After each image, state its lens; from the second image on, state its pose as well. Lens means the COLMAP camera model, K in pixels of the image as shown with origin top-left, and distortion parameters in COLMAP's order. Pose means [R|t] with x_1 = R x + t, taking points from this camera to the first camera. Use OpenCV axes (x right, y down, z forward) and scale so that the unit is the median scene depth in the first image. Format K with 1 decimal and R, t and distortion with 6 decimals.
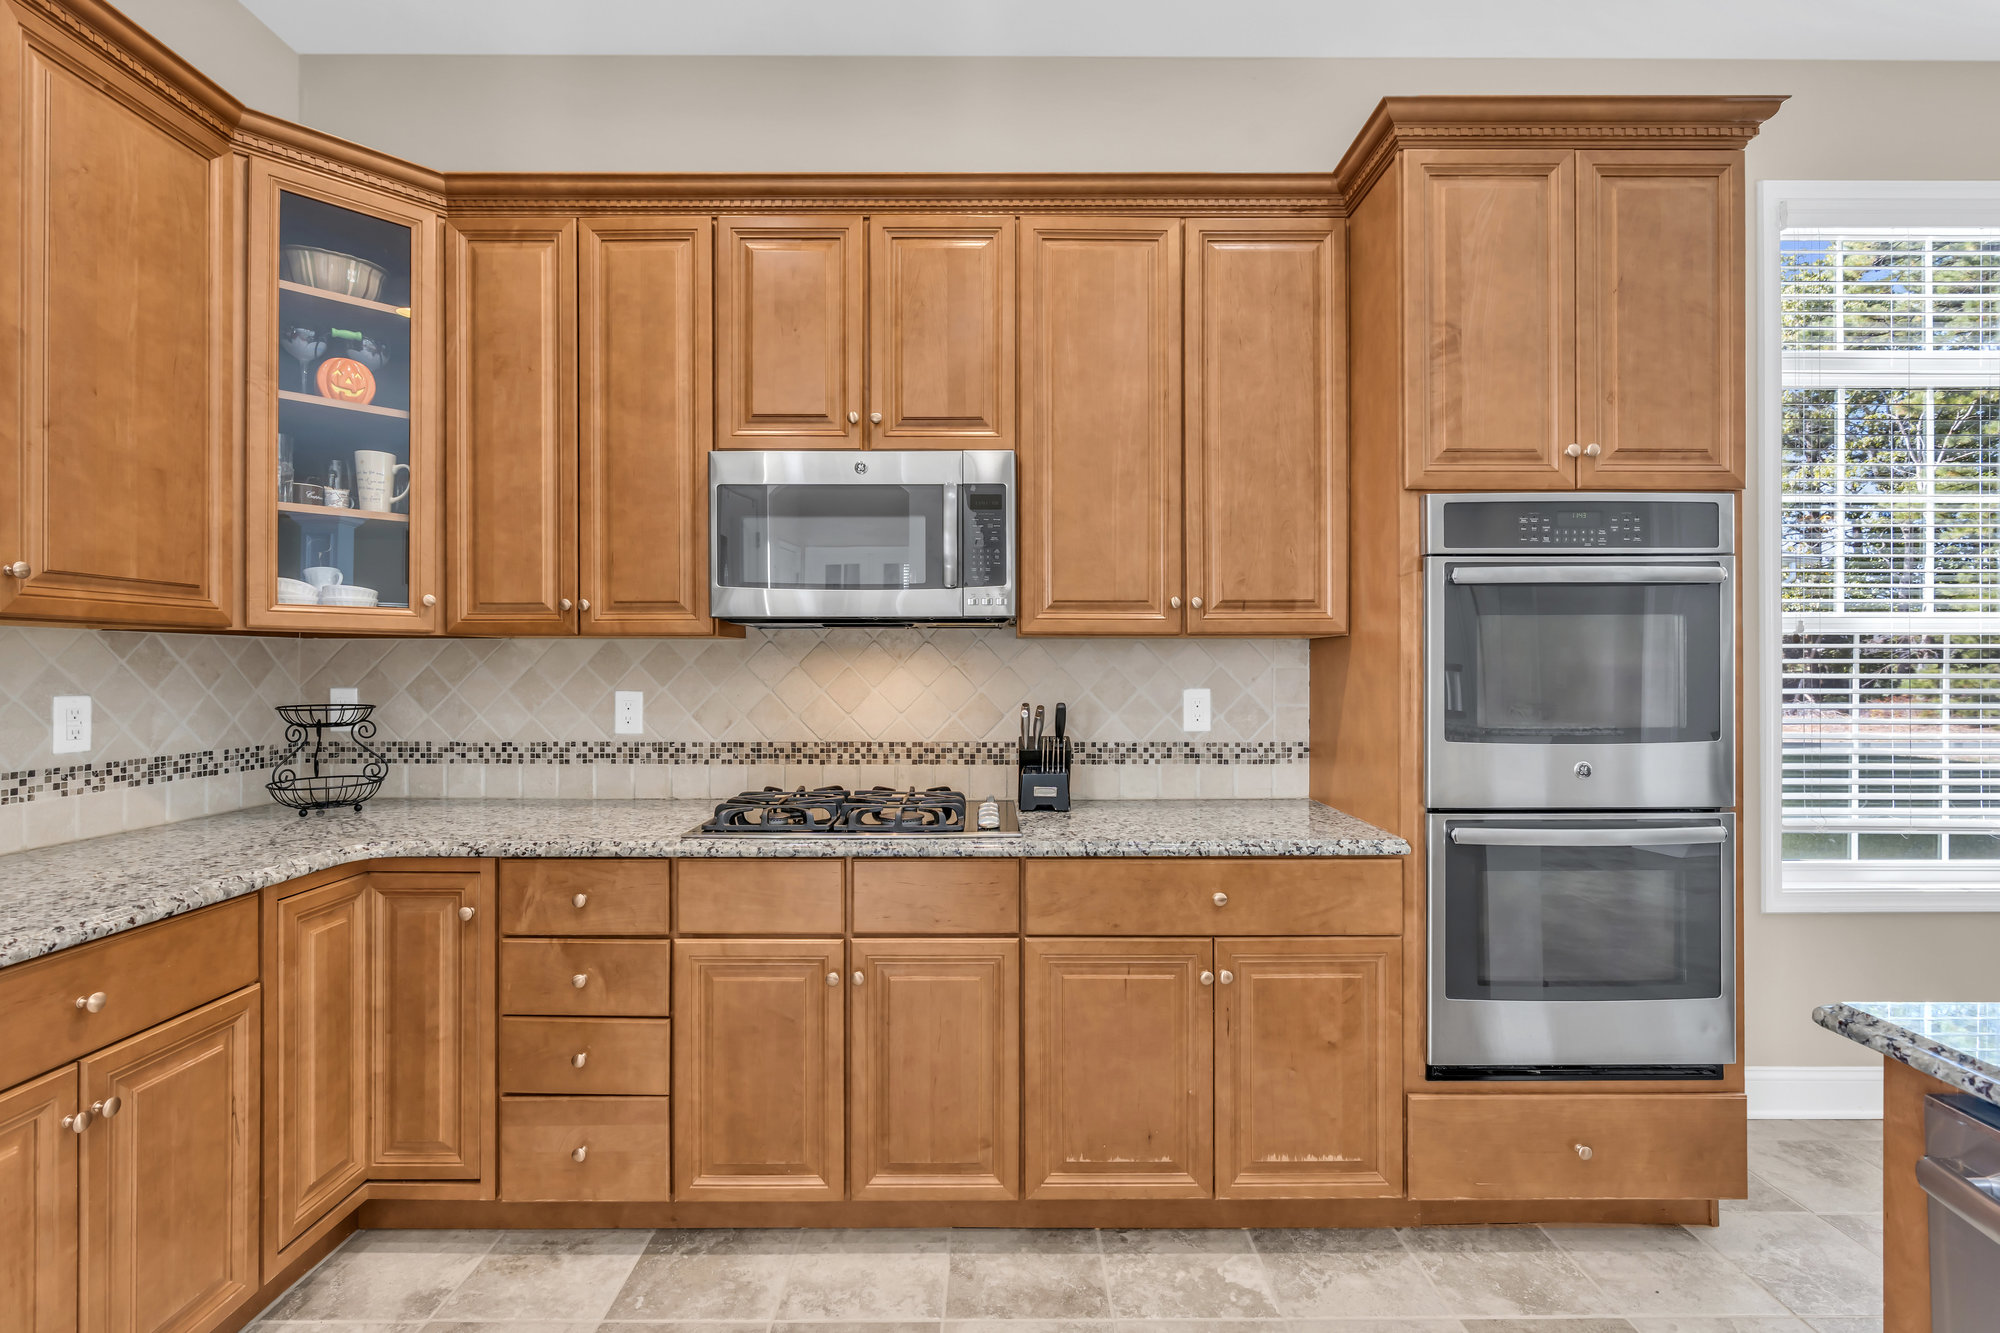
lens RADIAL K [[912.8, 0, 1006.0], [0, 912.8, 666.6], [0, 0, 1]] dist [-0.011045, 0.004626]
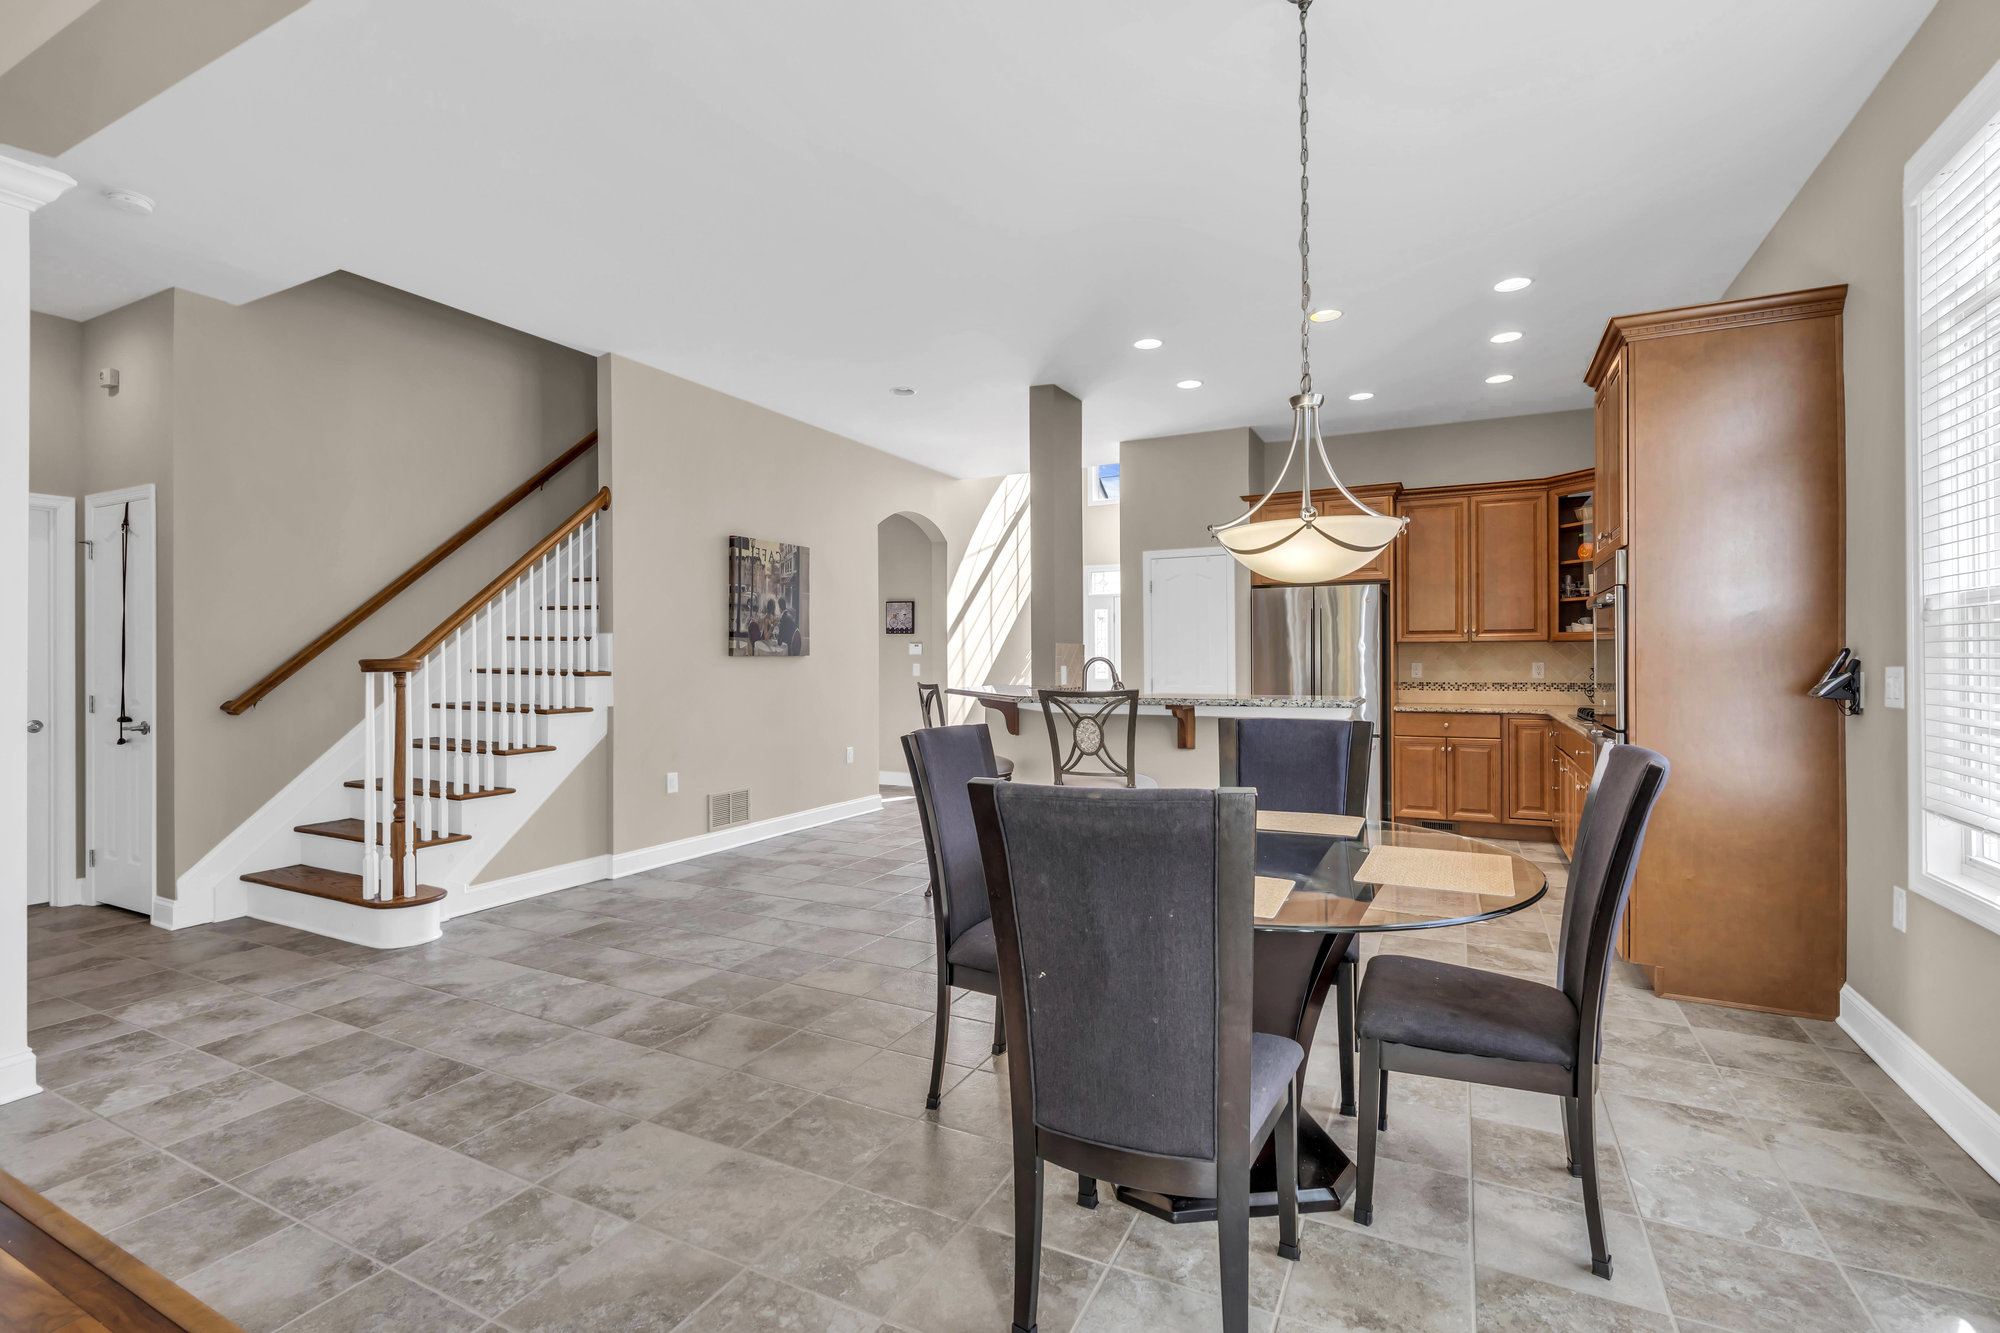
lens RADIAL K [[912.8, 0, 989.2], [0, 912.8, 657.4], [0, 0, 1]] dist [-0.011045, 0.004626]
pose [[-0.461357, -0.000868, -0.887214, 2.660081], [0.005373, 0.999978, -0.003773, 0.014980], [0.887198, -0.006507, -0.461343, 0.670472]]
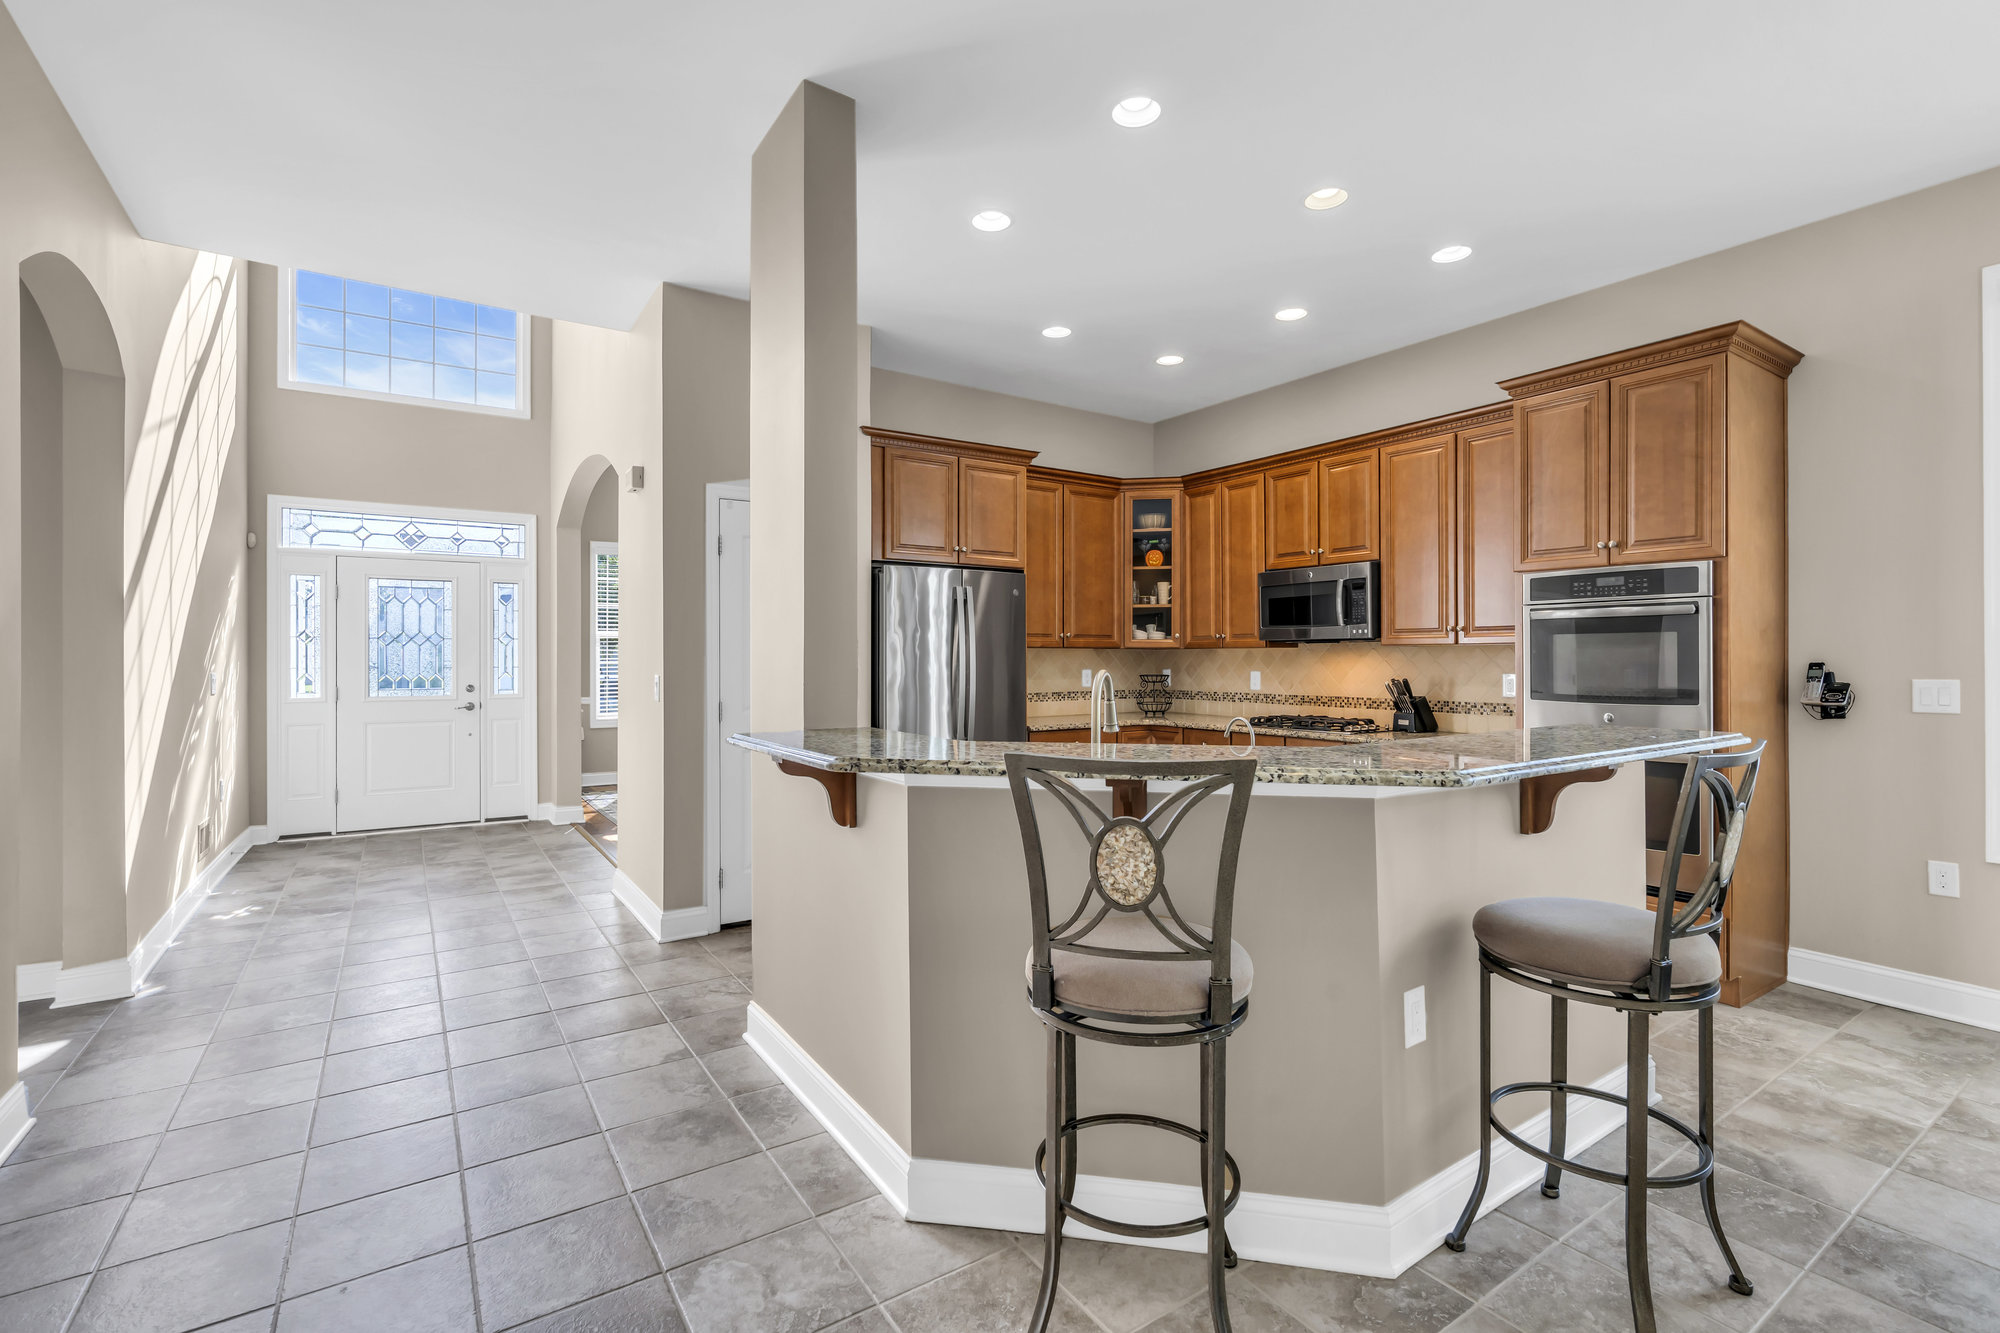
lens RADIAL K [[912.8, 0, 996.7], [0, 912.8, 648.4], [0, 0, 1]] dist [-0.011045, 0.004626]
pose [[0.550948, -0.009926, -0.834481, 1.363943], [0.002160, 0.999943, -0.010468, -0.009160], [0.834537, 0.003965, 0.550937, -0.961982]]
